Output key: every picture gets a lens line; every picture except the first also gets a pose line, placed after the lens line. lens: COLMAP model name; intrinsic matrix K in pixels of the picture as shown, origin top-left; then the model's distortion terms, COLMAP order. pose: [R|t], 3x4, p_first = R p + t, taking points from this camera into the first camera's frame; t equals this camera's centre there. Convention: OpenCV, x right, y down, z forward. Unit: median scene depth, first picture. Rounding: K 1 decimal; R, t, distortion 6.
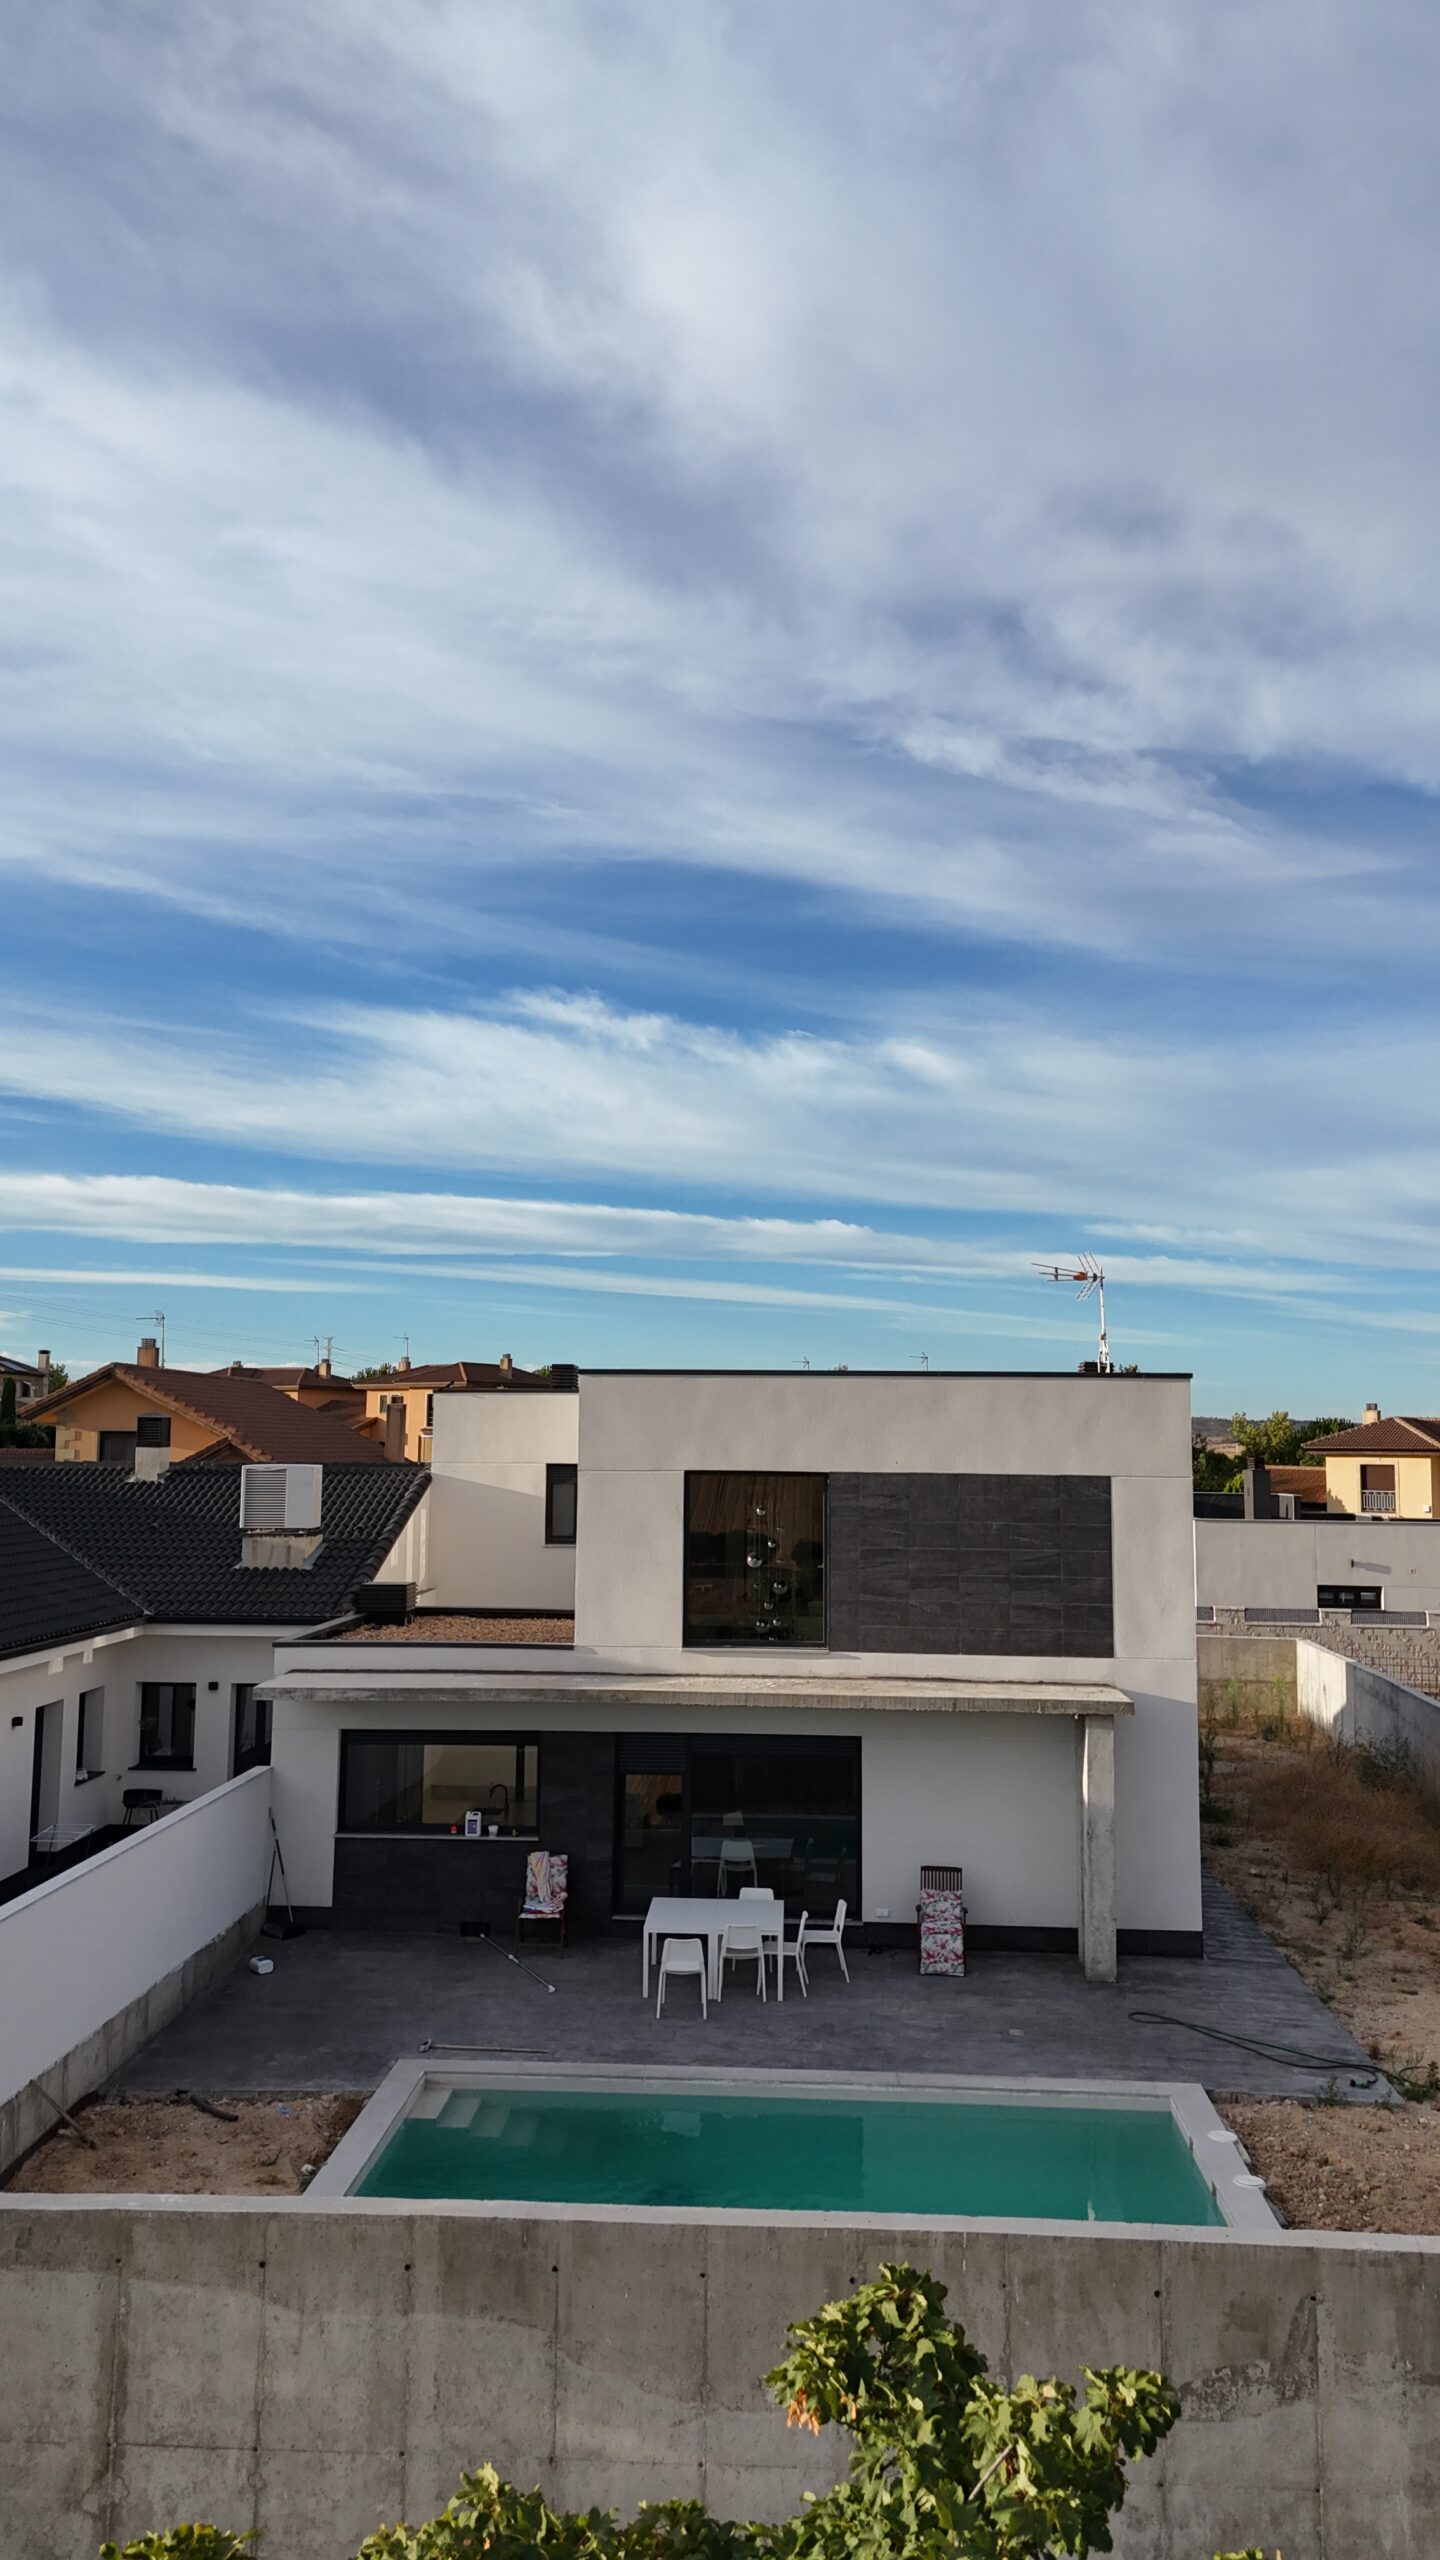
lens RADIAL K [[1875.3, 0, 713.2], [0, 1875.3, 1273.8], [0, 0, 1]] dist [0.078936, -0.074893]
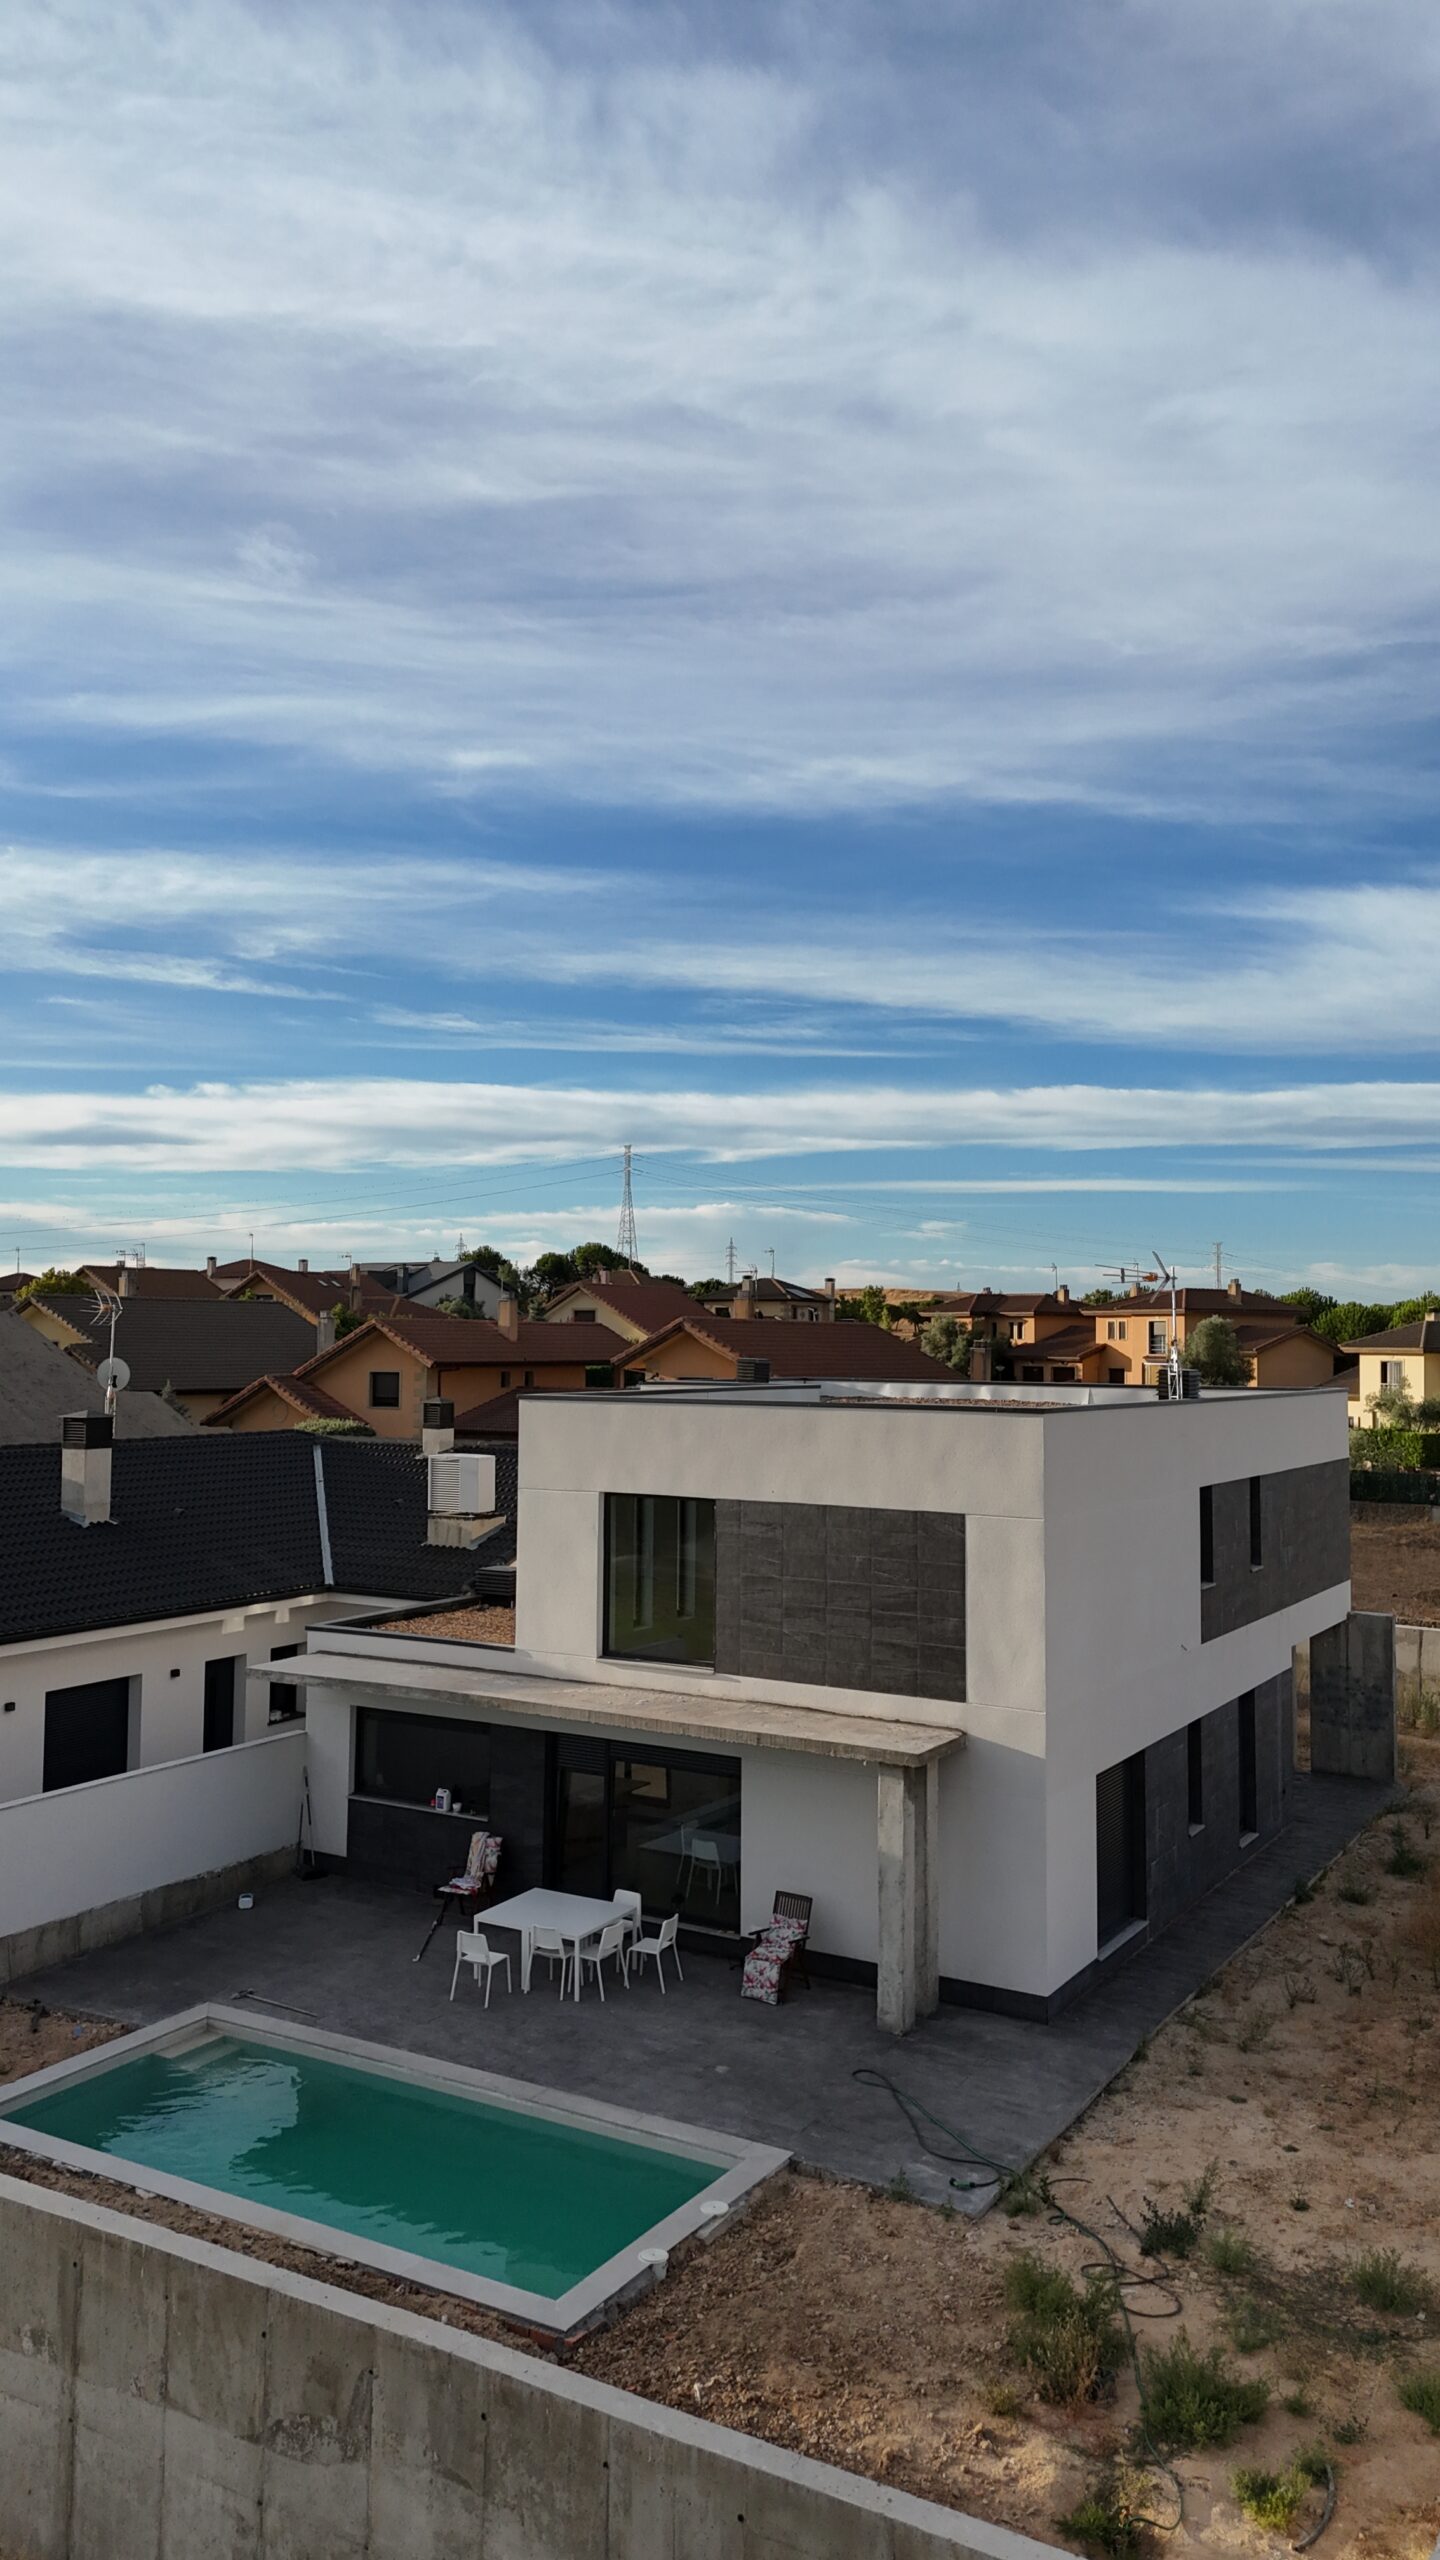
lens RADIAL K [[1875.3, 0, 713.2], [0, 1875.3, 1273.8], [0, 0, 1]] dist [0.078936, -0.074893]
pose [[0.888678, -0.018556, -0.458155, 0.544402], [0.042000, 0.998275, 0.041035, -0.060165], [0.456603, -0.055709, 0.887924, 0.099318]]
